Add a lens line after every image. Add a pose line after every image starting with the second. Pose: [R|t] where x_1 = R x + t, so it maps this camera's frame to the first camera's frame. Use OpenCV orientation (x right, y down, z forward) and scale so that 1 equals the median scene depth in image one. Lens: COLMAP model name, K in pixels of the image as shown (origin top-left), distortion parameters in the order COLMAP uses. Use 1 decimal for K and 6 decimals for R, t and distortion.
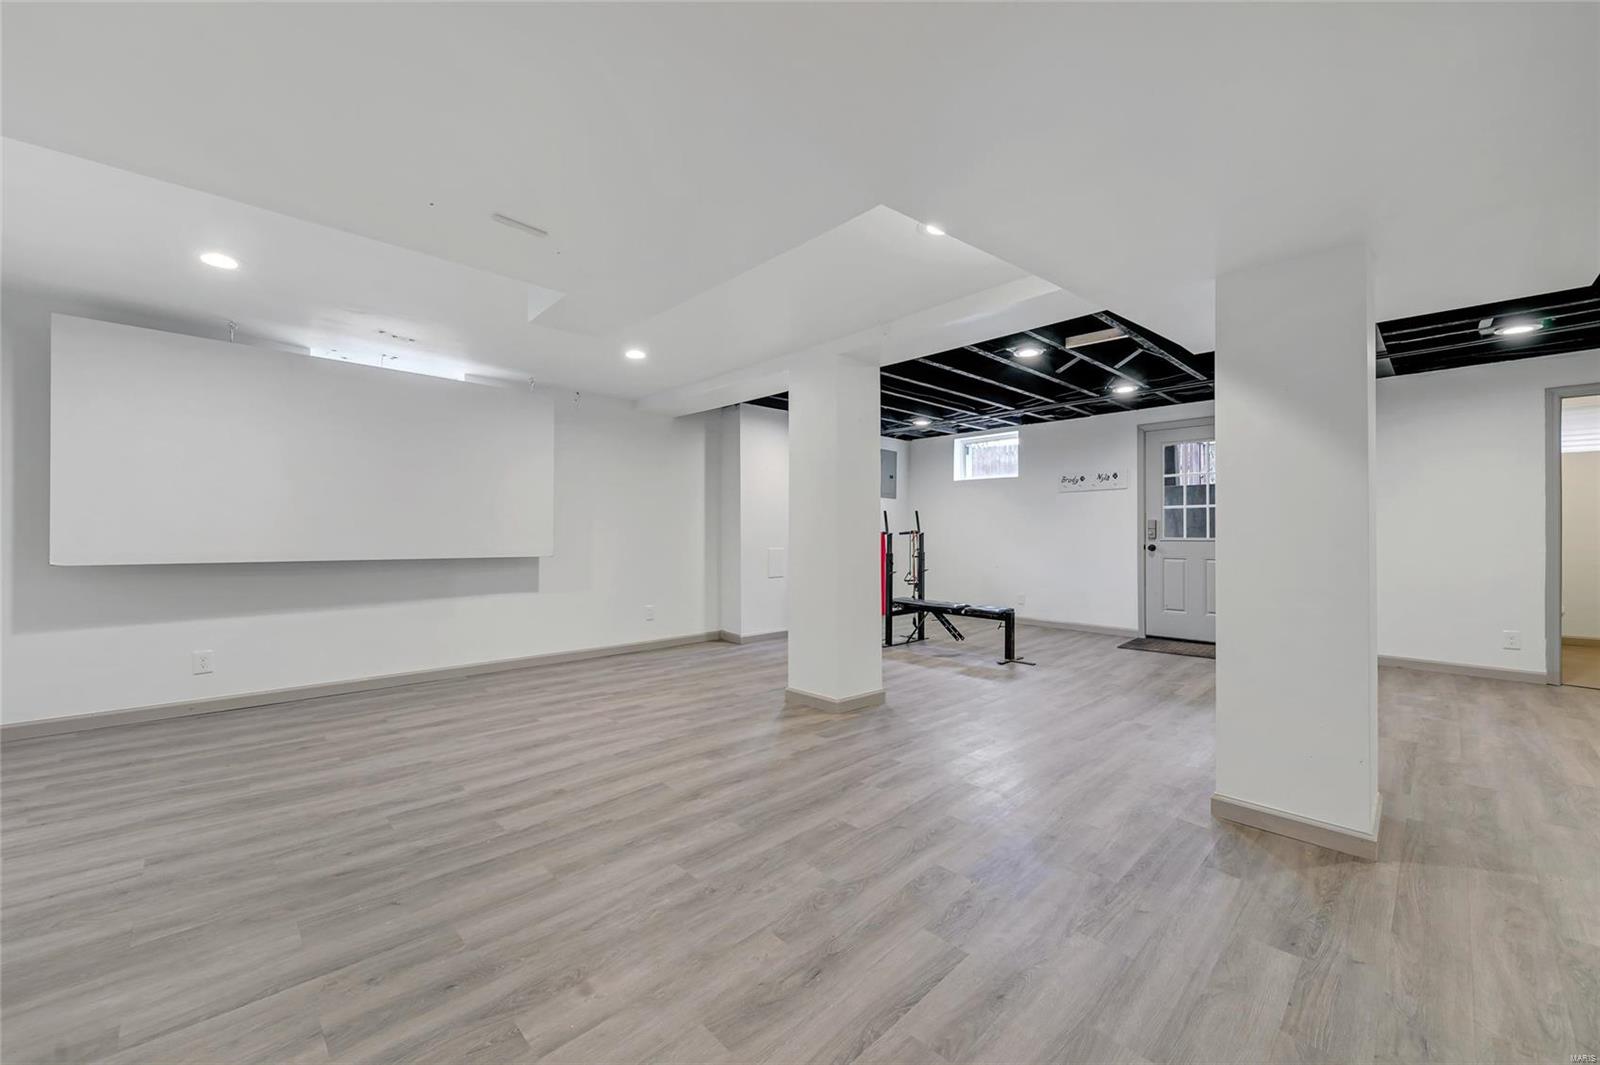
lens RADIAL K [[632.9, 0, 796.3], [0, 632.9, 534.8], [0, 0, 1]] dist [0.007751, -0.000024]
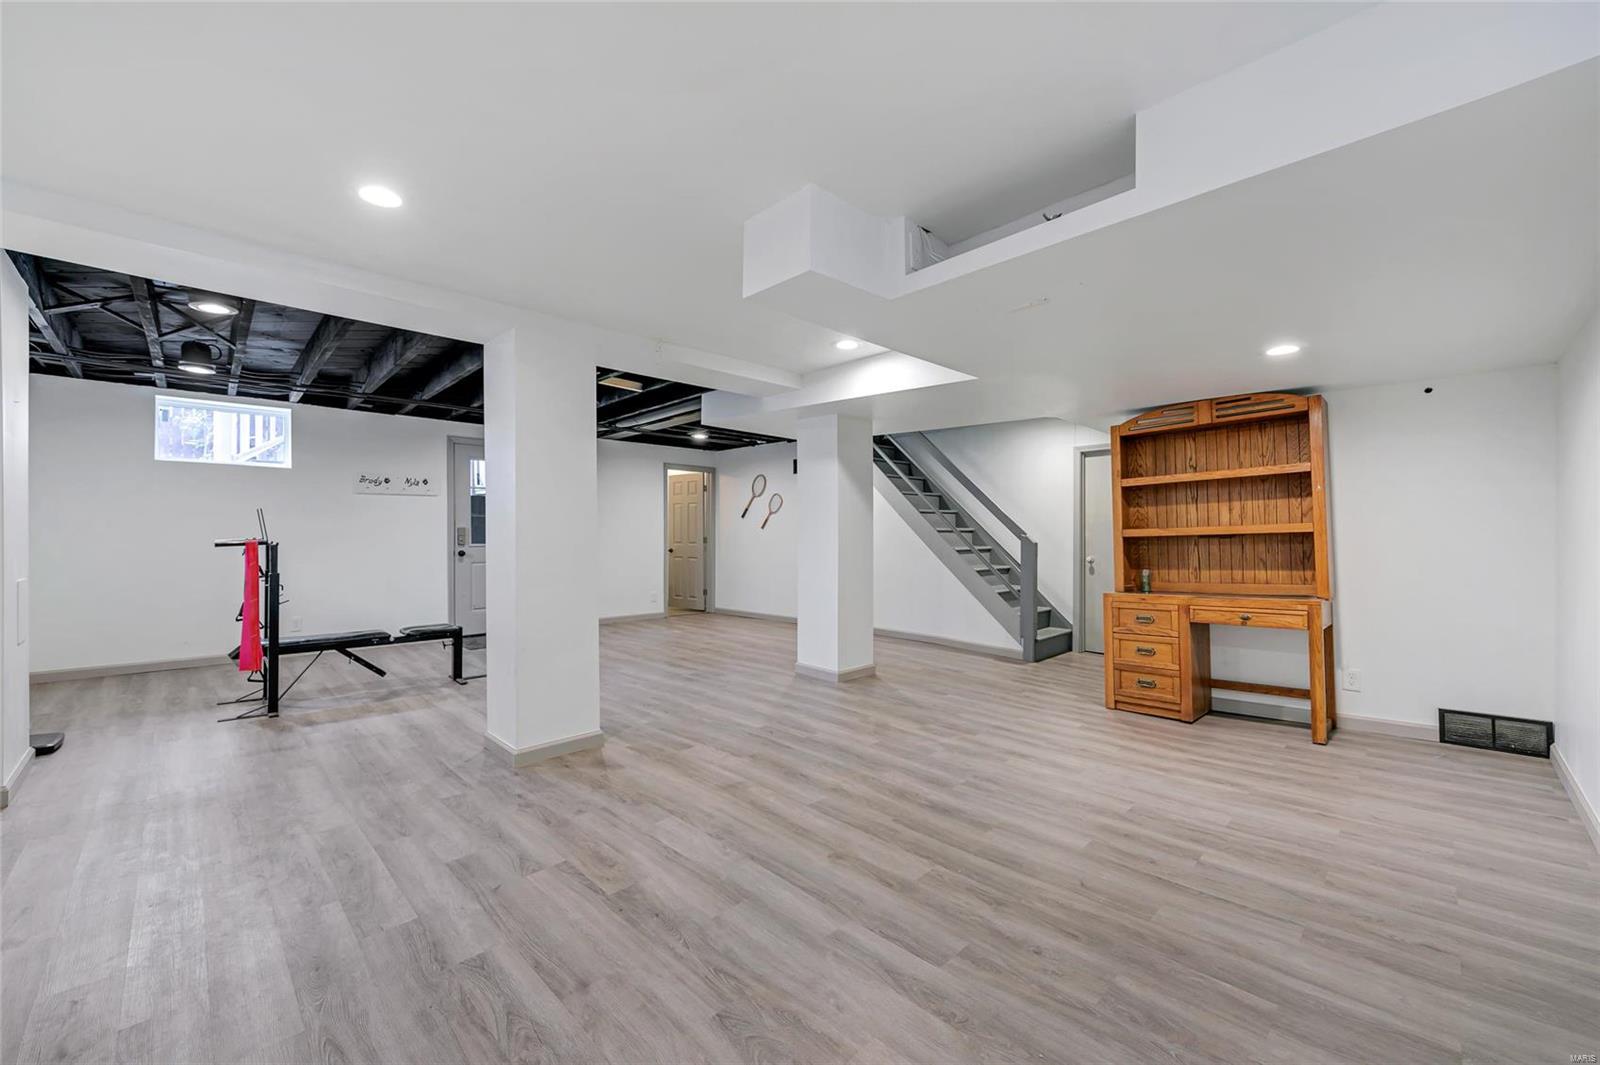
lens RADIAL K [[632.9, 0, 796.3], [0, 632.9, 534.8], [0, 0, 1]] dist [0.007751, -0.000024]
pose [[-0.021083, -0.000466, 0.999778, -0.964198], [0.002125, 0.999998, 0.000511, -0.018836], [-0.999775, 0.002135, -0.021082, 0.848091]]
